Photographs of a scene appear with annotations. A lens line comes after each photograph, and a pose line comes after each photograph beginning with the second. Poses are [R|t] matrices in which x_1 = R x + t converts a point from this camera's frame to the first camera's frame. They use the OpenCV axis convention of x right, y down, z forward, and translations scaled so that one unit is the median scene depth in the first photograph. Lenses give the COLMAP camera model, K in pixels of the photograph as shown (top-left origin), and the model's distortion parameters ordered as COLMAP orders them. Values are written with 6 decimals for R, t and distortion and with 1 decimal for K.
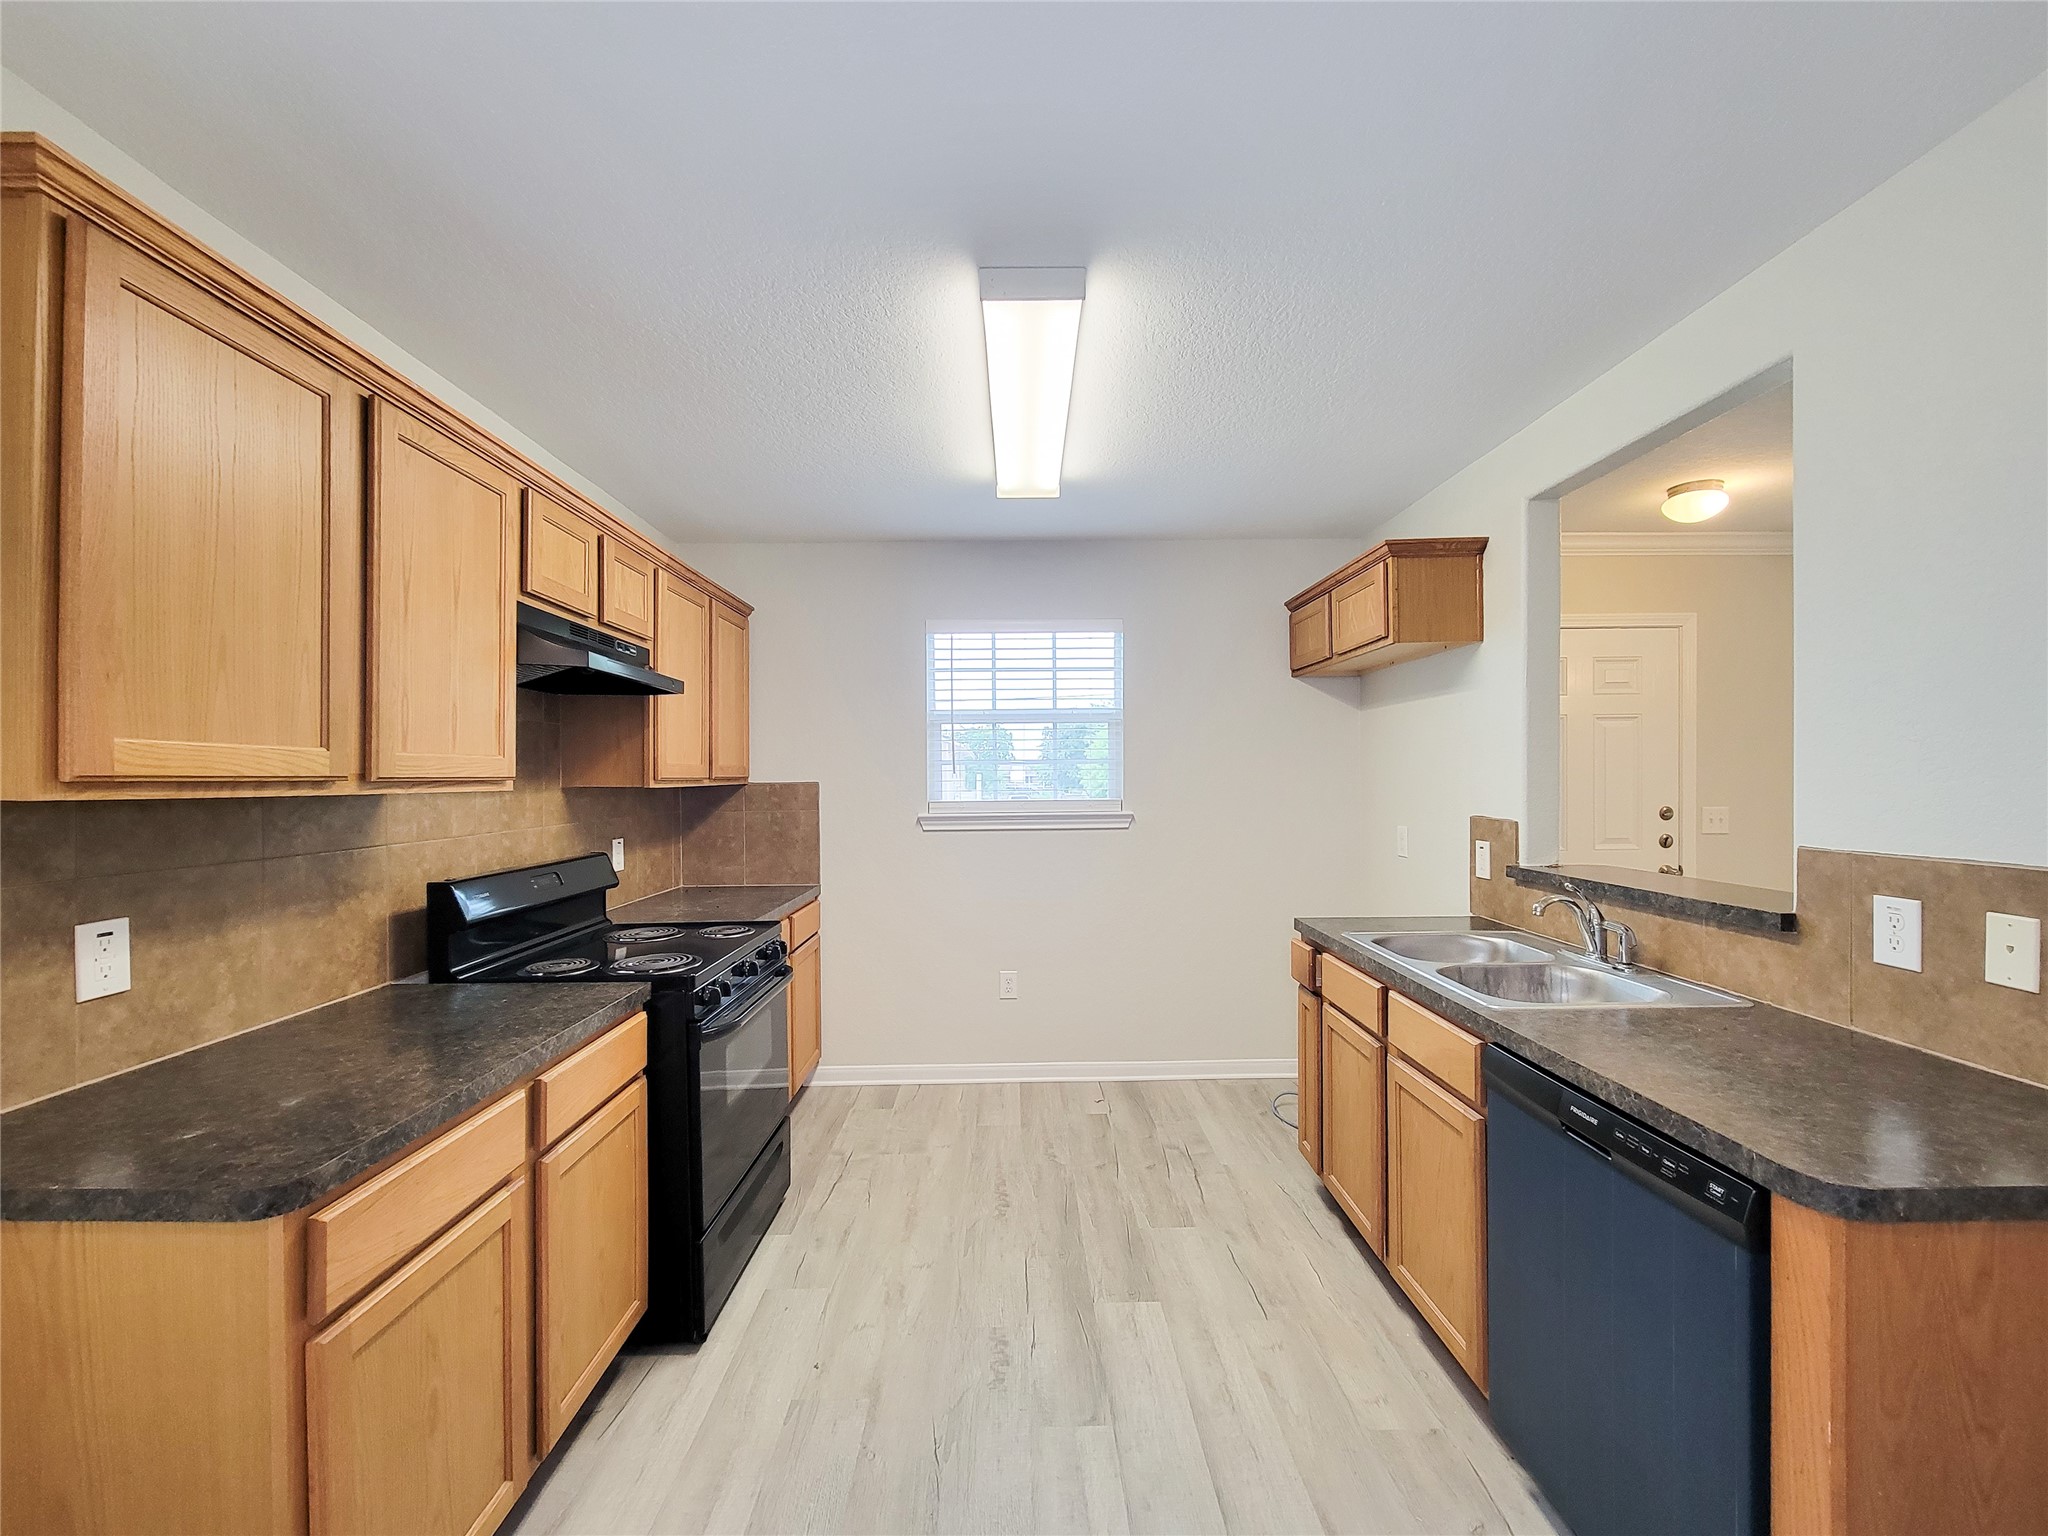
lens RADIAL K [[849.2, 0, 1014.0], [0, 849.2, 777.8], [0, 0, 1]] dist [0.000381, -0.002419]
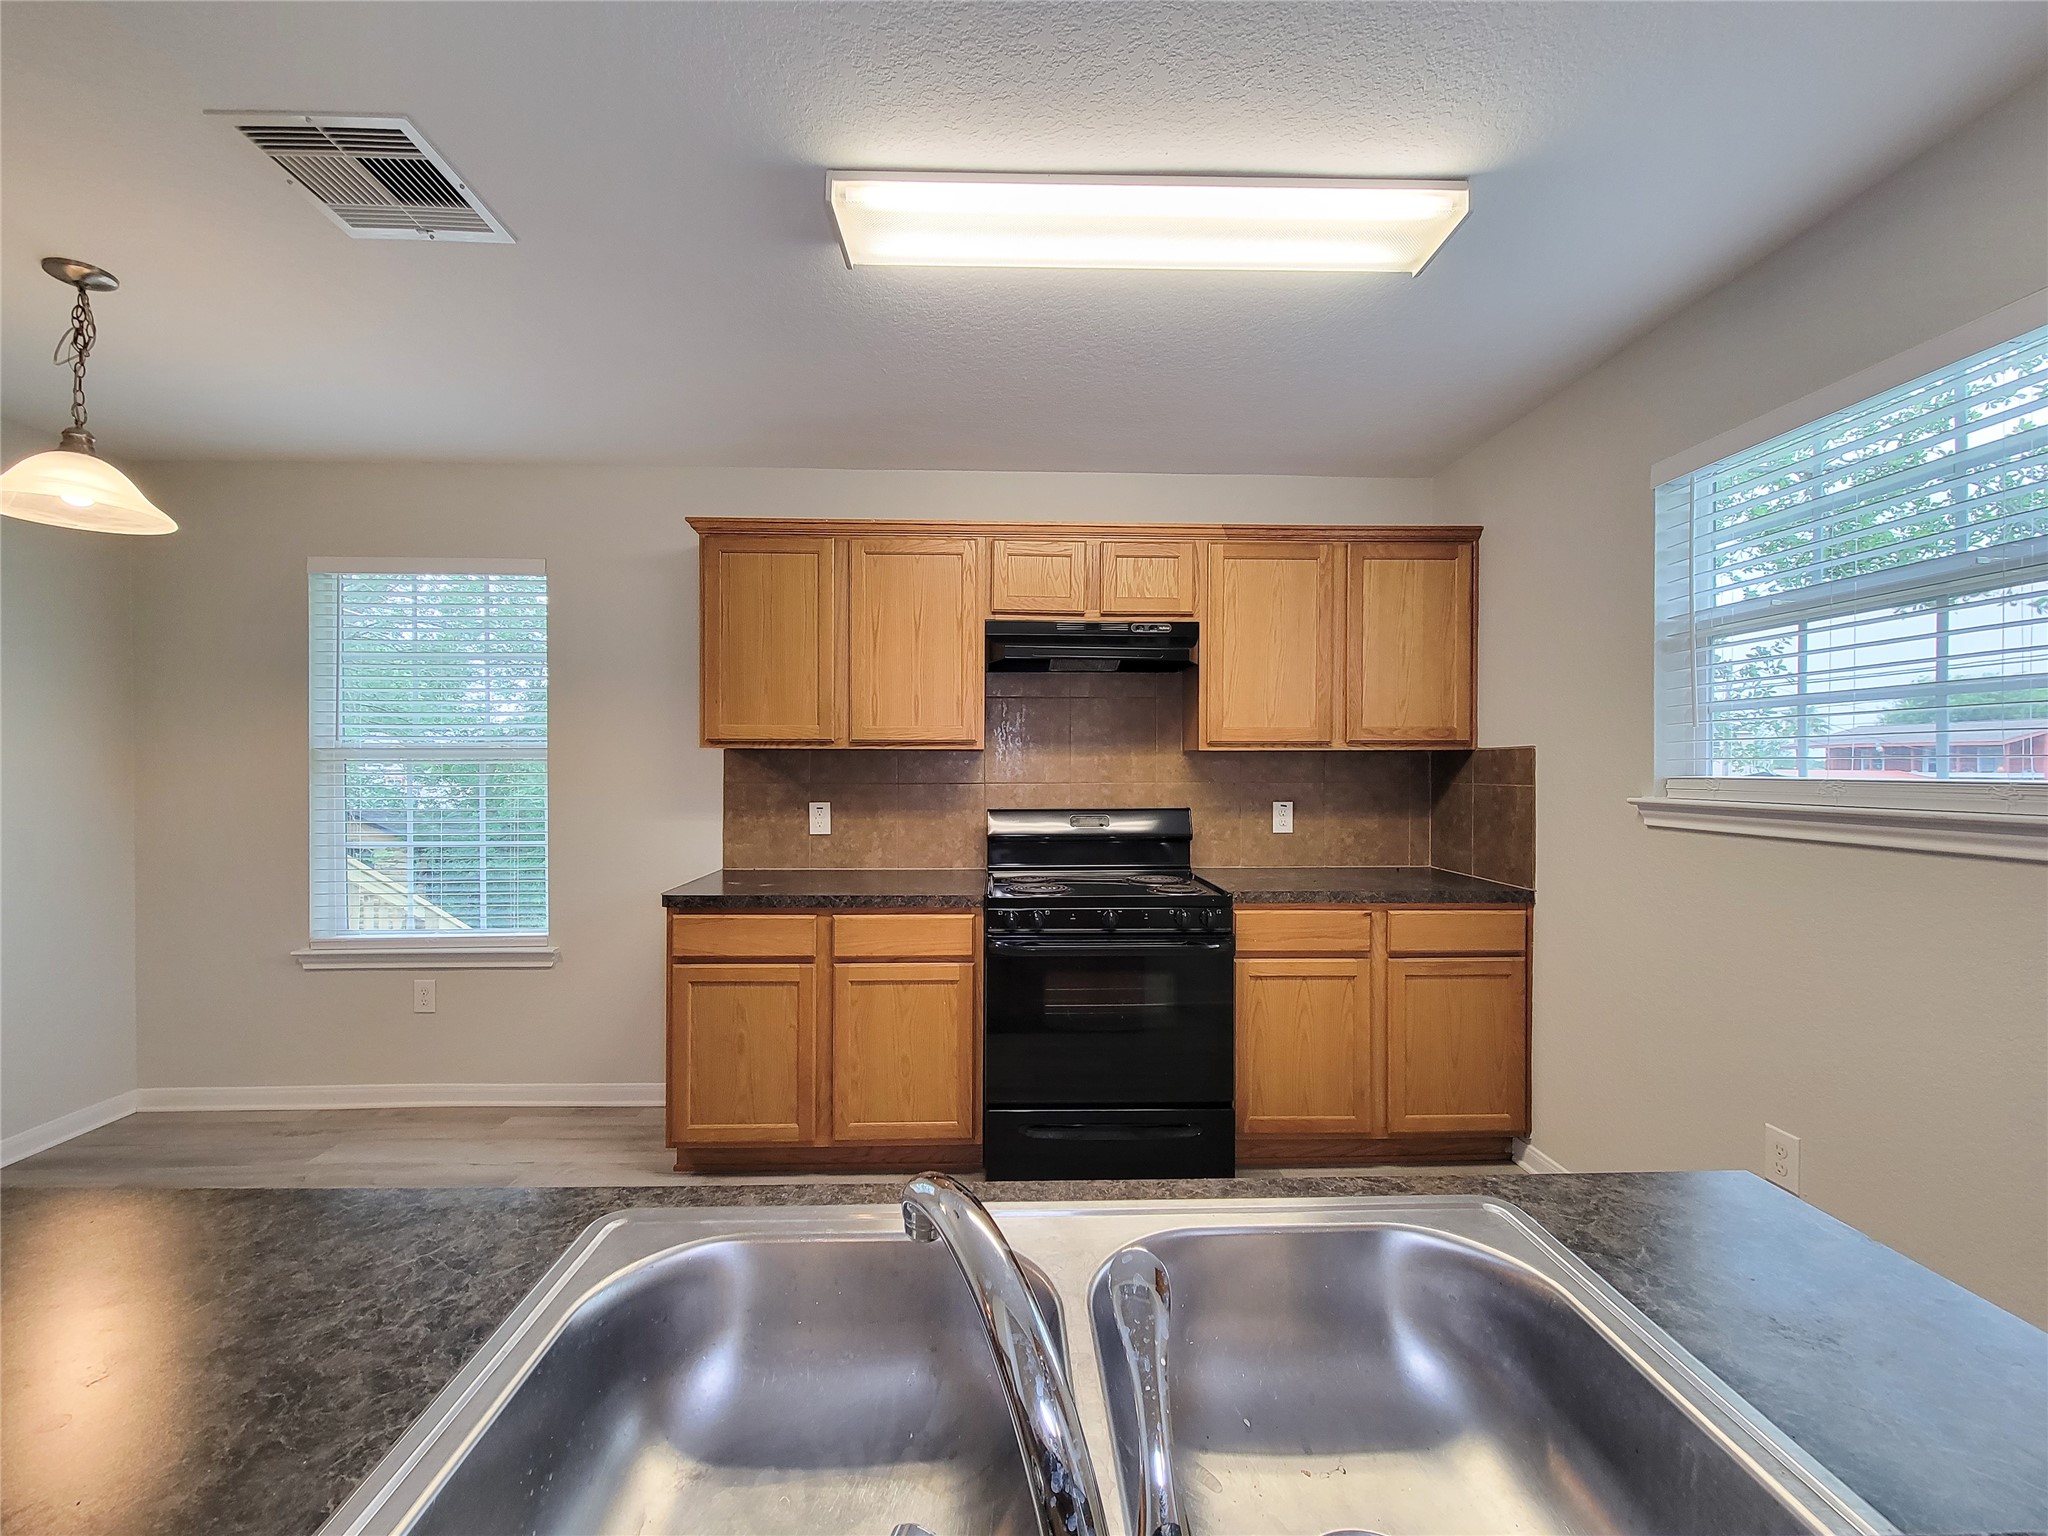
lens RADIAL K [[849.2, 0, 1025.4], [0, 849.2, 757.5], [0, 0, 1]] dist [0.000381, -0.002419]
pose [[0.043048, -0.000001, -0.999073, 0.727826], [-0.004599, 0.999989, -0.000199, 0.024817], [0.999062, 0.004603, 0.043047, 0.831687]]
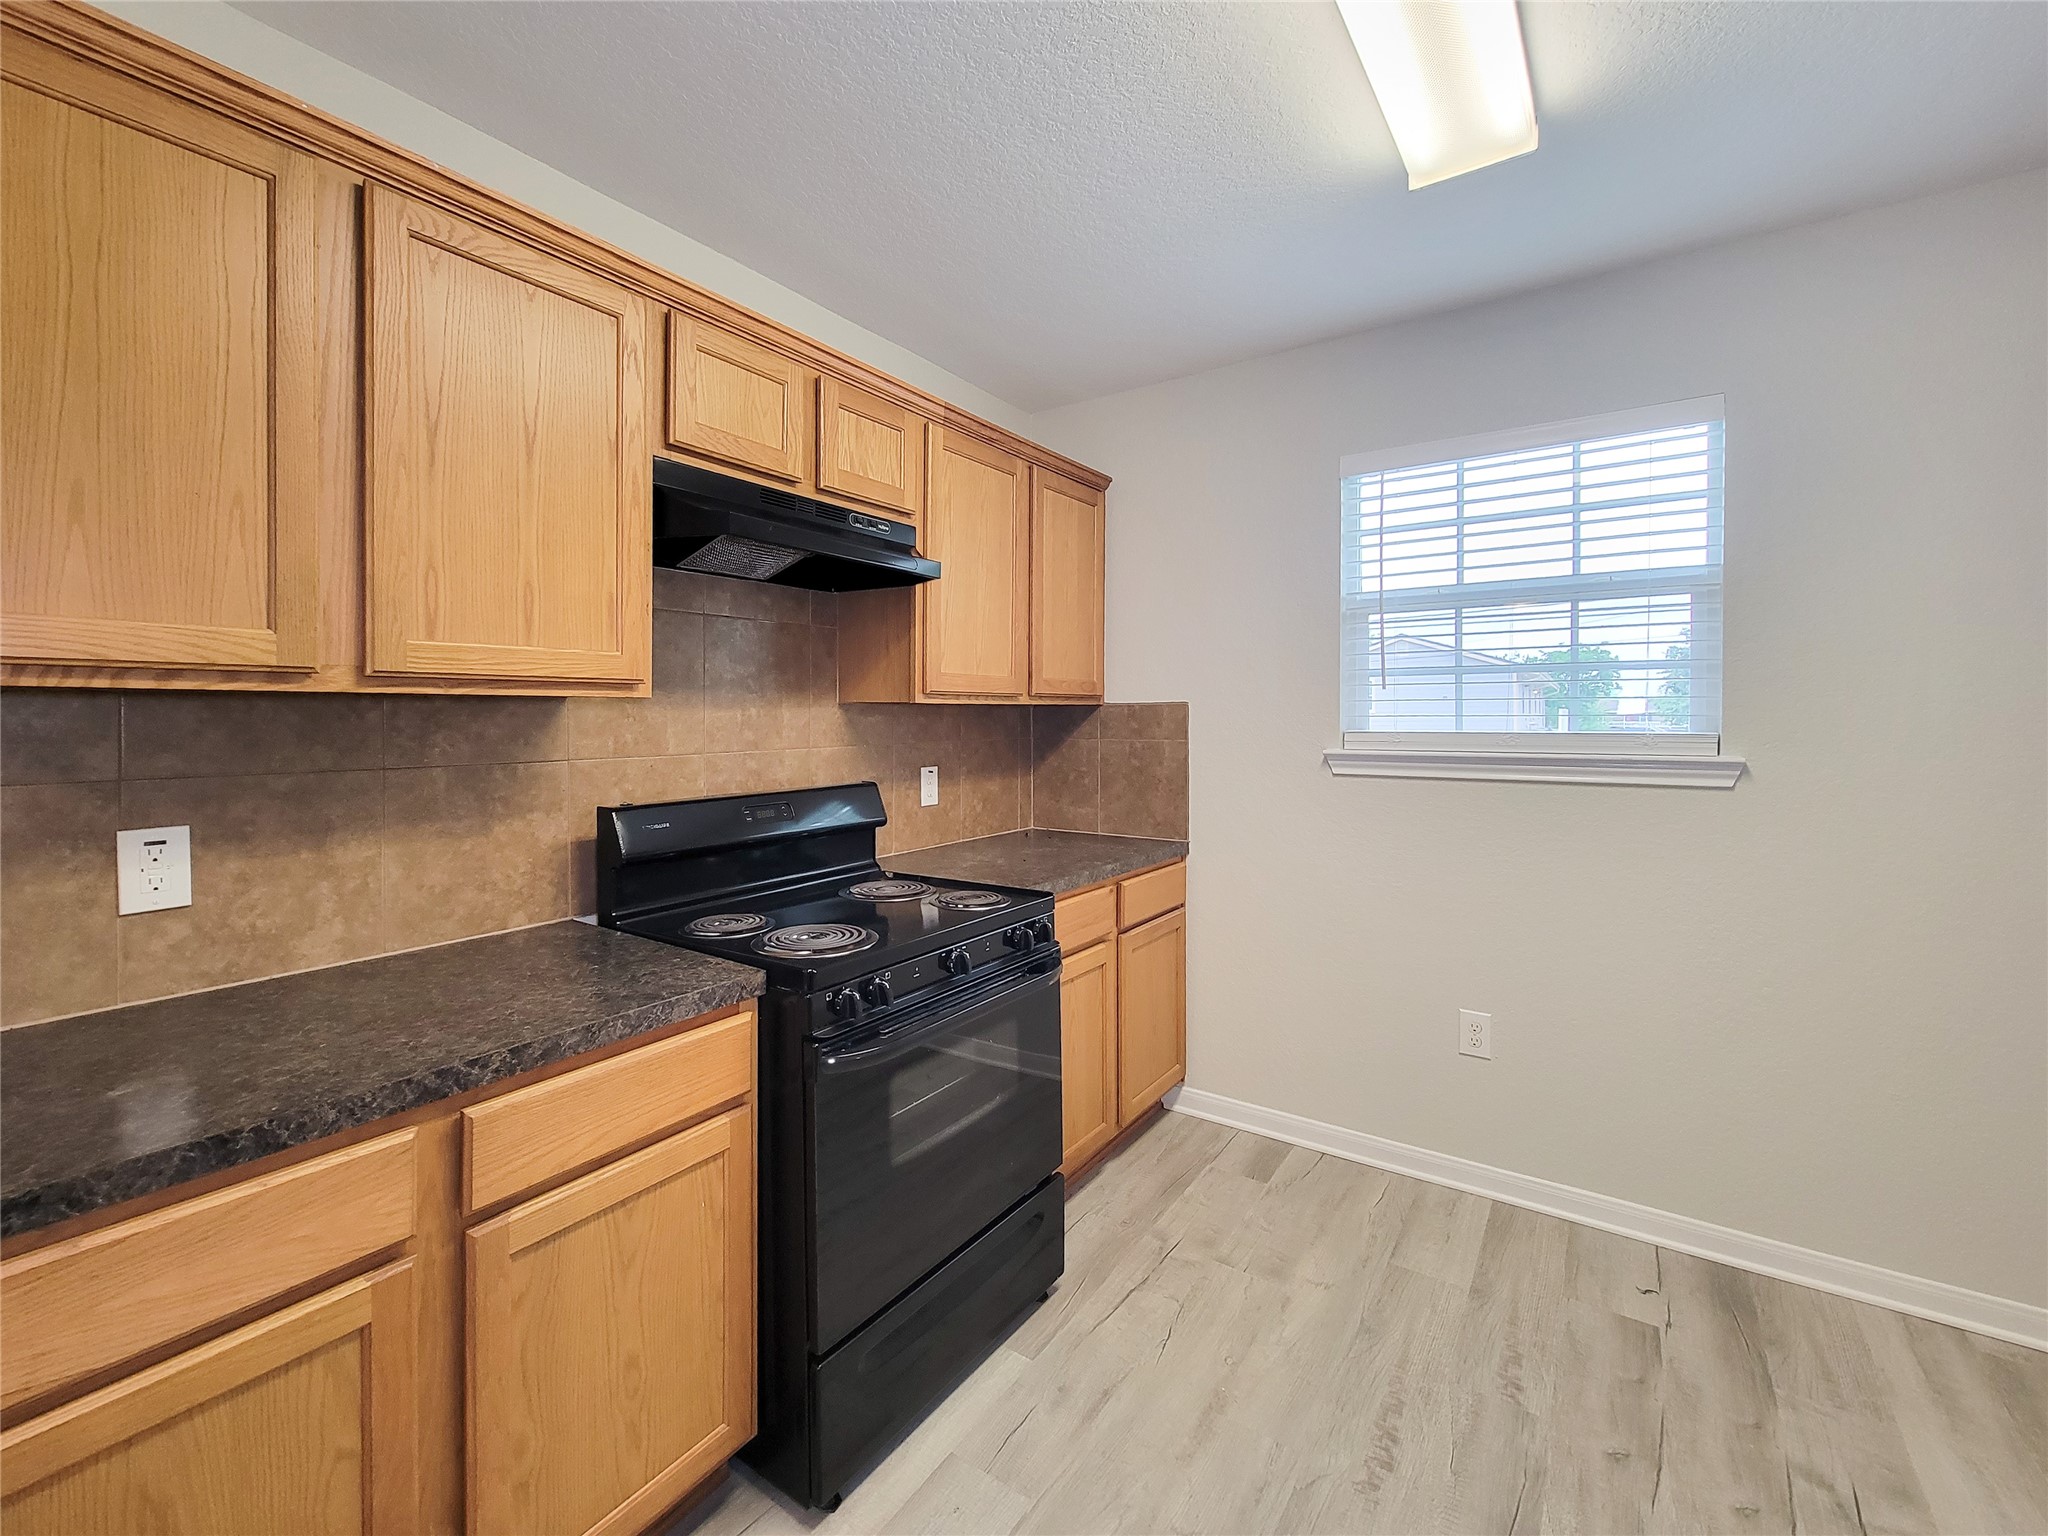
lens RADIAL K [[849.2, 0, 1019.6], [0, 849.2, 722.0], [0, 0, 1]] dist [0.000381, -0.002419]
pose [[0.810056, 0.008792, -0.586287, 0.124168], [-0.004483, 0.999951, 0.008802, 0.024150], [0.586335, -0.004501, 0.810056, 0.460823]]
